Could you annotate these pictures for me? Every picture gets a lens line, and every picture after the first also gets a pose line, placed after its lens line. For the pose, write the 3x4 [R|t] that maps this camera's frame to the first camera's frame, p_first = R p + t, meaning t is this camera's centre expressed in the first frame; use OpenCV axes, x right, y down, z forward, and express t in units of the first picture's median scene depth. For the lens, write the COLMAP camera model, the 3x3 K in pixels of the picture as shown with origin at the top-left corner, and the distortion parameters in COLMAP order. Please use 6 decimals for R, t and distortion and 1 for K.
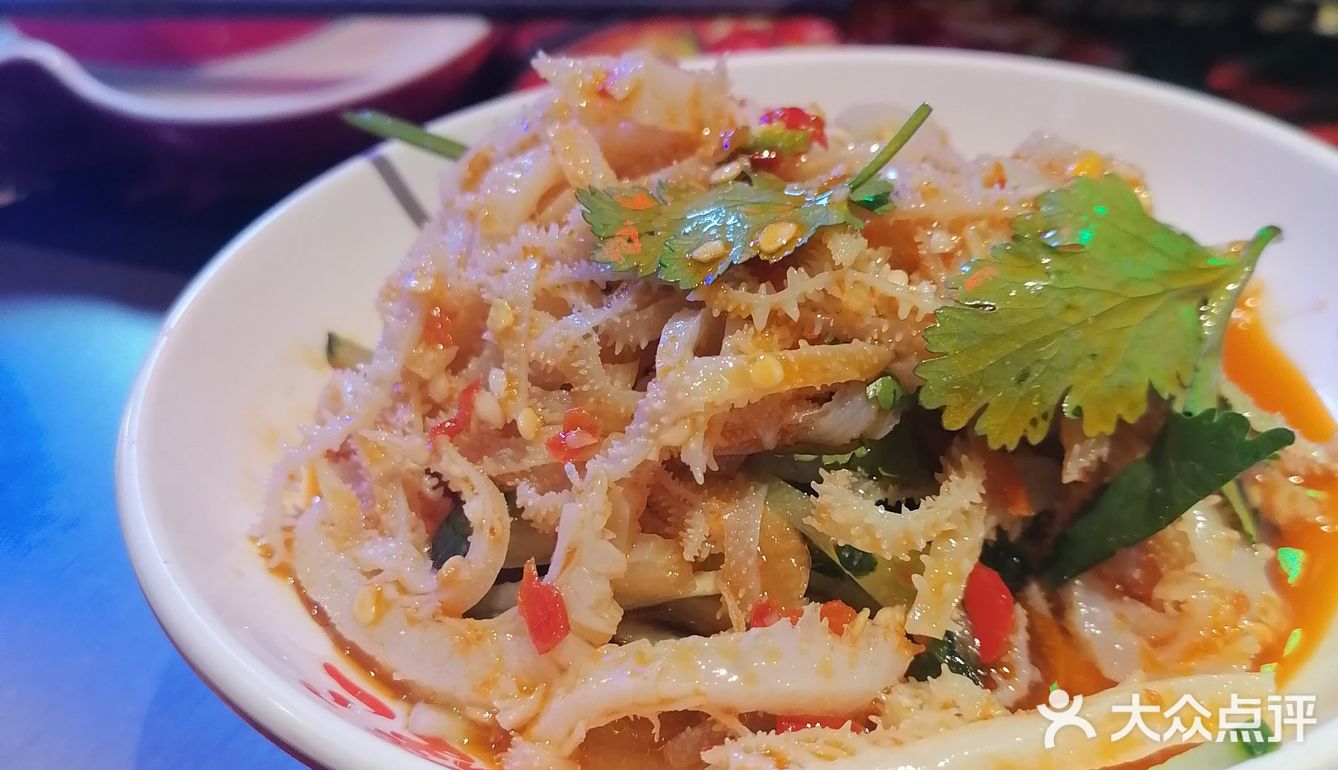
lens RADIAL K [[1047.0, 0, 669.0], [0, 1047.0, 385.0], [0, 0, 1]] dist [0.002840, -0.000231]
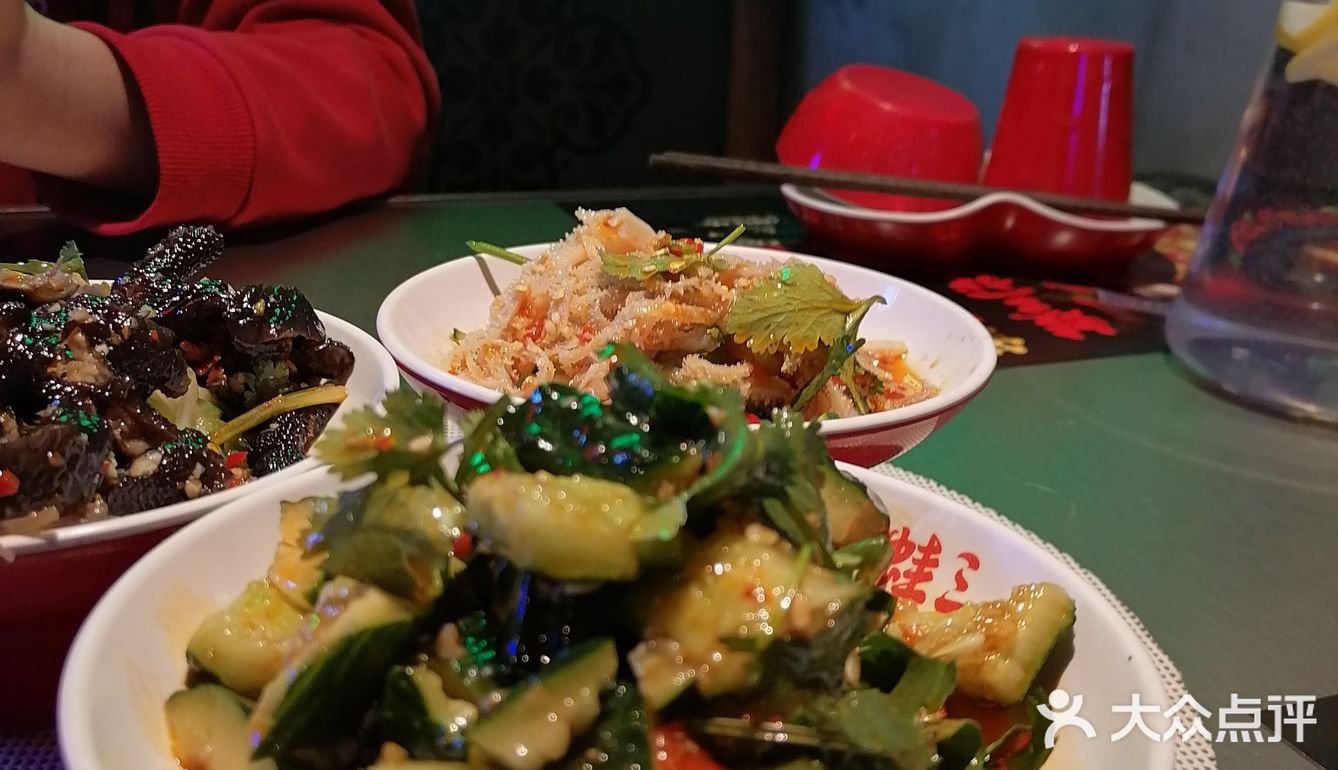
lens RADIAL K [[1047.0, 0, 669.0], [0, 1047.0, 385.0], [0, 0, 1]] dist [0.002840, -0.000231]
pose [[0.991759, 0.111641, 0.062849, -0.043743], [-0.088907, 0.952947, -0.289808, 0.865627], [-0.092246, 0.281832, 0.955019, -1.334084]]
